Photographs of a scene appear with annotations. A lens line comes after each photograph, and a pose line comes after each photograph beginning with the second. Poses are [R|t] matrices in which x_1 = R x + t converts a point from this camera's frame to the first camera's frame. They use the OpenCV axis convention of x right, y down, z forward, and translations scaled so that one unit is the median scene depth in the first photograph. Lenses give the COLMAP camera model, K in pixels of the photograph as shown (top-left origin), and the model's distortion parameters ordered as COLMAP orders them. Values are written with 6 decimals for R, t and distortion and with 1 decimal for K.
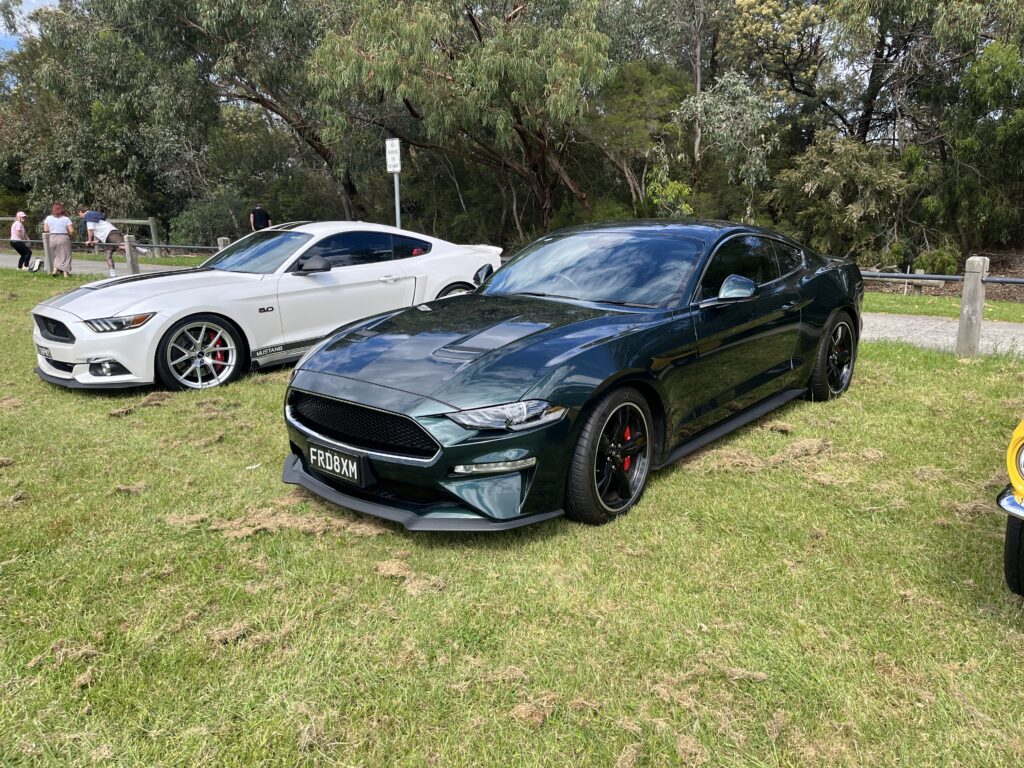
lens RADIAL K [[773.3, 0, 518.9], [0, 773.3, 384.7], [0, 0, 1]] dist [0.040345, -0.052172]
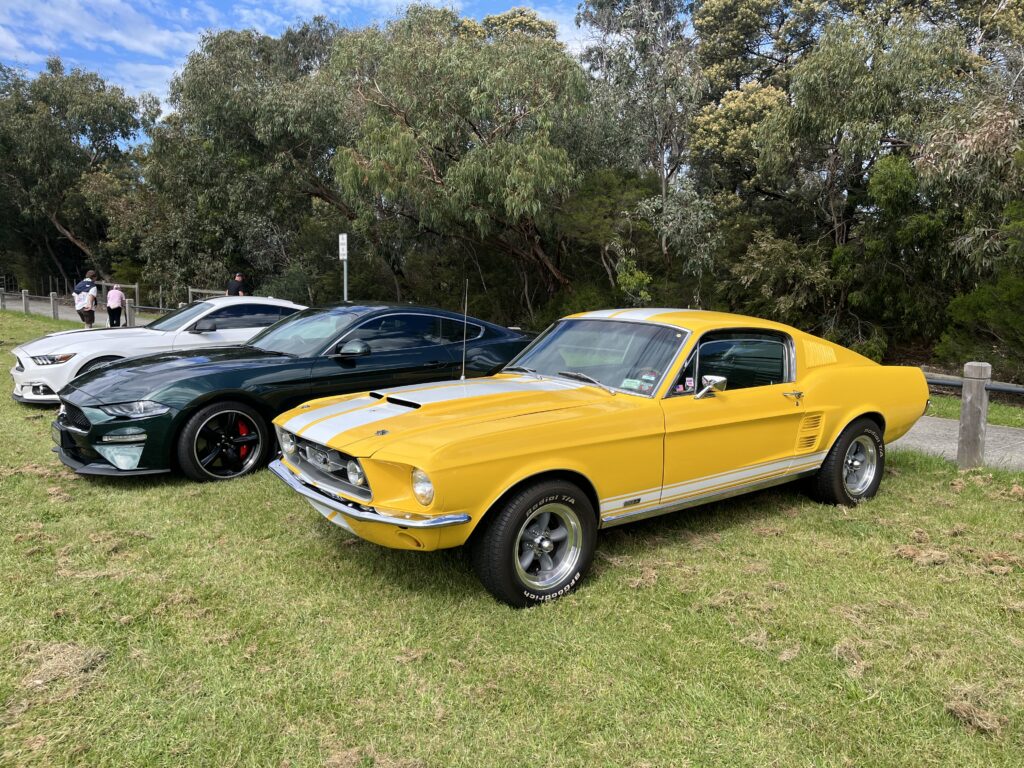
lens RADIAL K [[773.3, 0, 503.3], [0, 773.3, 380.7], [0, 0, 1]] dist [0.040345, -0.052172]
pose [[0.984655, 0.049322, -0.167398, 0.229862], [-0.066632, 0.992813, -0.099415, 0.020174], [0.161292, 0.109043, 0.980864, -0.121658]]
